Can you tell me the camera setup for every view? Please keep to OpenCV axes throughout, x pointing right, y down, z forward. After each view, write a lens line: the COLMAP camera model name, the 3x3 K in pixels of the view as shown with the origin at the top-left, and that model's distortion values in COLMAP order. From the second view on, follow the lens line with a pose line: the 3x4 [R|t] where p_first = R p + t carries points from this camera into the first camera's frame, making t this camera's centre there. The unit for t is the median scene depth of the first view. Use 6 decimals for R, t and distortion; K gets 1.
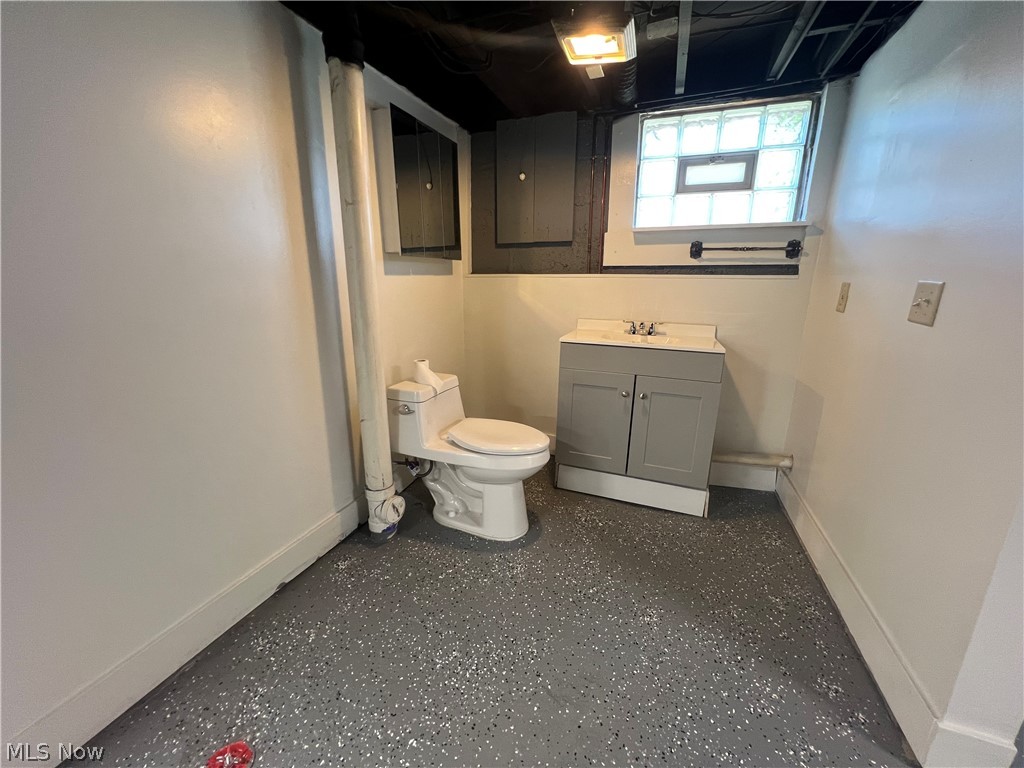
lens RADIAL K [[410.2, 0, 513.5], [0, 410.2, 378.8], [0, 0, 1]] dist [-0.001772, 0.000308]
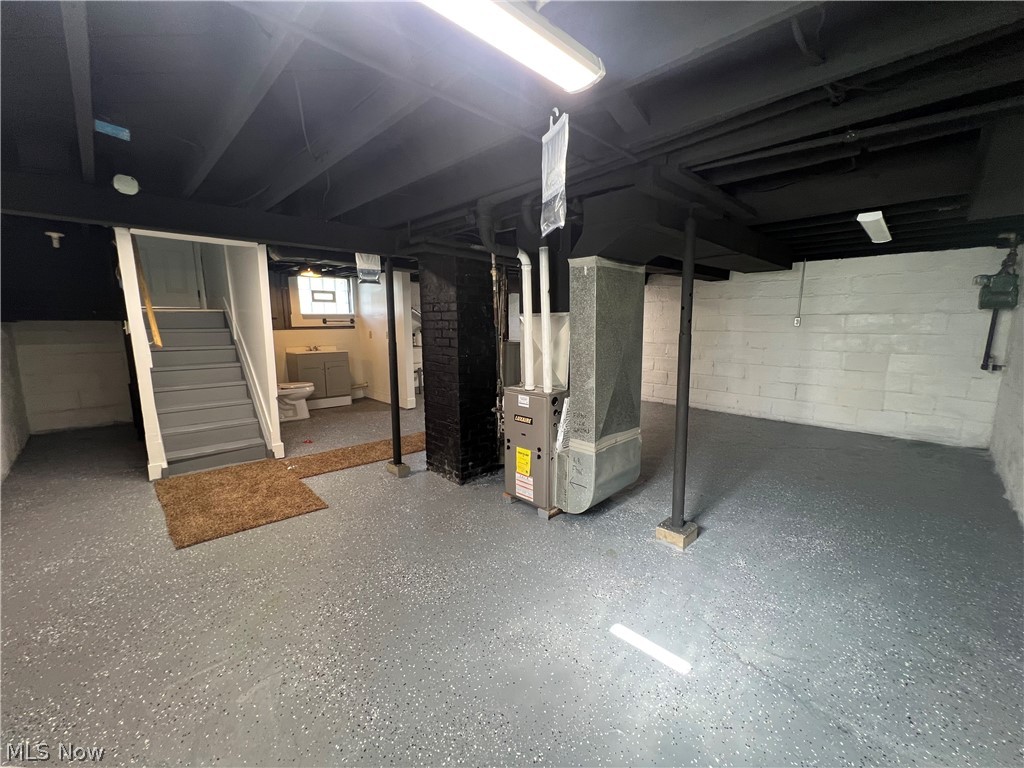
lens RADIAL K [[410.2, 0, 512.1], [0, 410.2, 383.4], [0, 0, 1]] dist [-0.001772, 0.000308]
pose [[0.431960, -0.146685, 0.889884, -1.706492], [0.229544, 0.972074, 0.048810, 0.293736], [-0.872193, 0.183184, 0.453567, -1.473916]]
